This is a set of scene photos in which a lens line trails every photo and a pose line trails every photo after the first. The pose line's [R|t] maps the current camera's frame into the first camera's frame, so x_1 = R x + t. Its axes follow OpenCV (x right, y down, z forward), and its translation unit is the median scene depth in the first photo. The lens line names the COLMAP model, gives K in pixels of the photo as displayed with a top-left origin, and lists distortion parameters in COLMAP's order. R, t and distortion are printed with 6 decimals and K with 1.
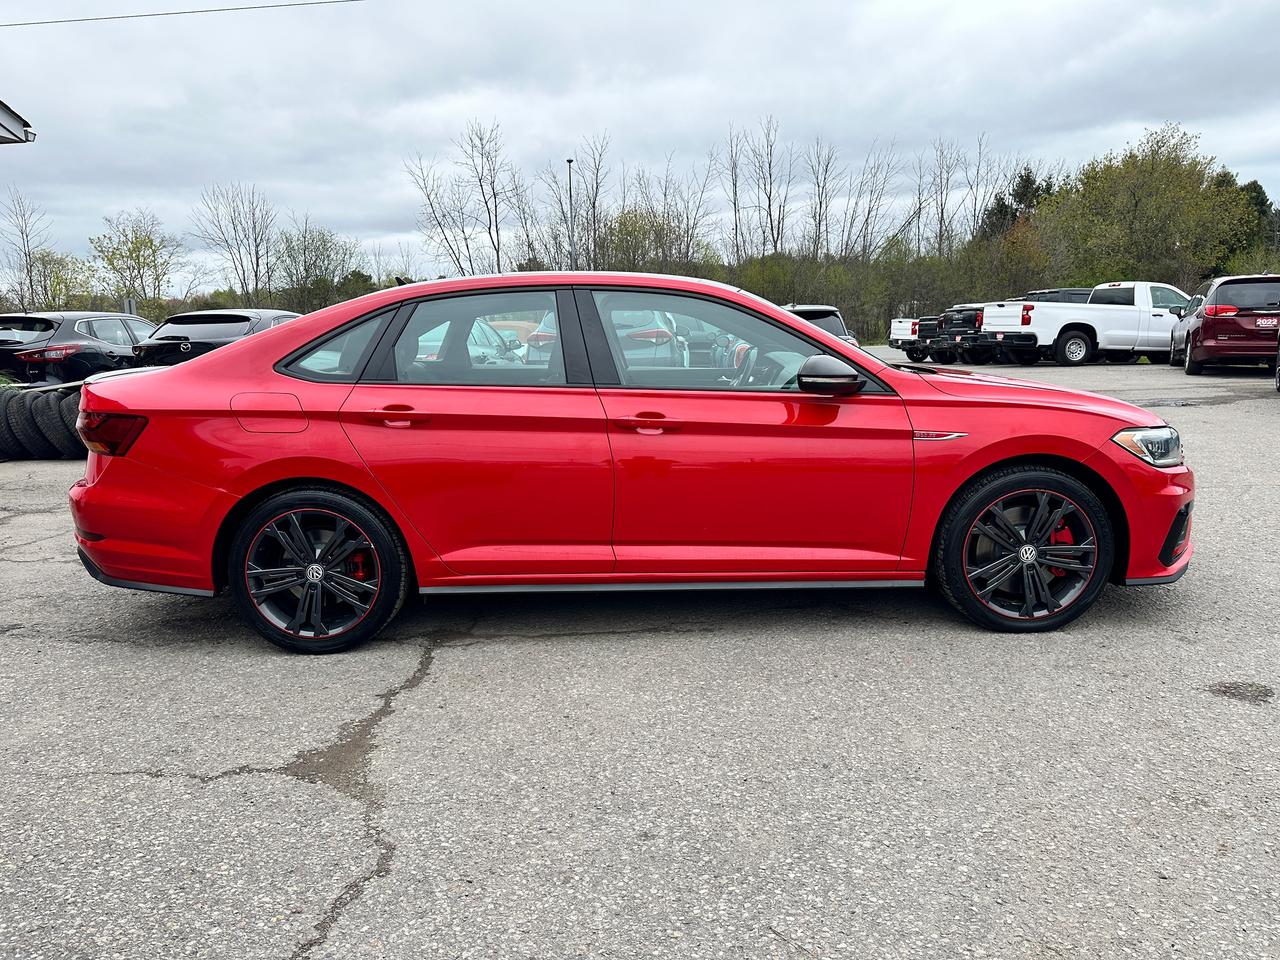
lens RADIAL K [[908.1, 0, 643.0], [0, 908.1, 482.1], [0, 0, 1]] dist [0.063168, -0.090481]
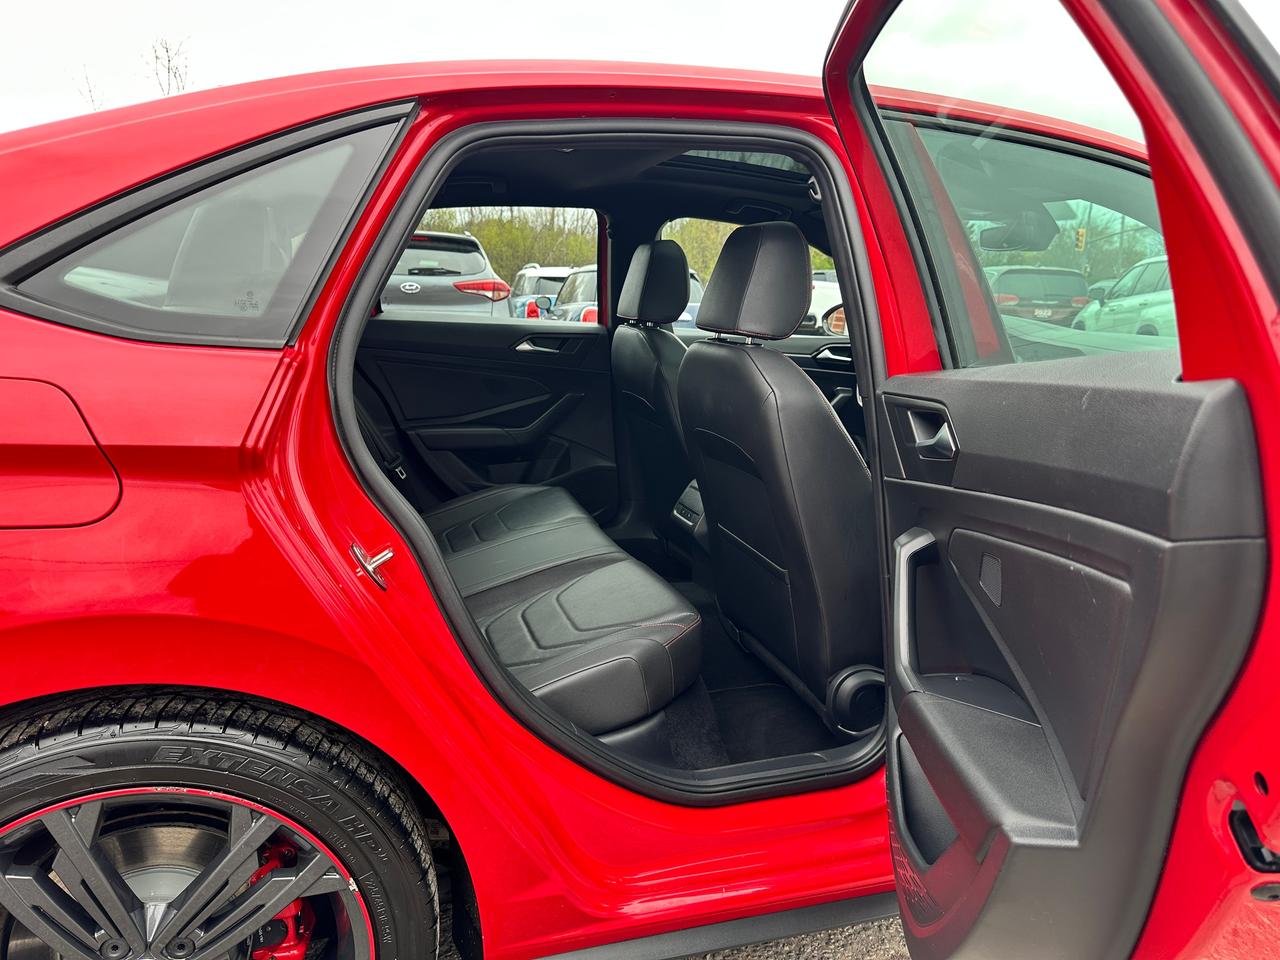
lens RADIAL K [[927.7, 0, 640.0], [0, 927.7, 480.0], [0, 0, 1]] dist [0.004600, -0.004113]
pose [[0.954775, -0.003527, 0.297308, -0.098093], [-0.005354, 0.999564, 0.029049, -0.024780], [-0.297280, -0.029327, 0.954340, 0.224243]]
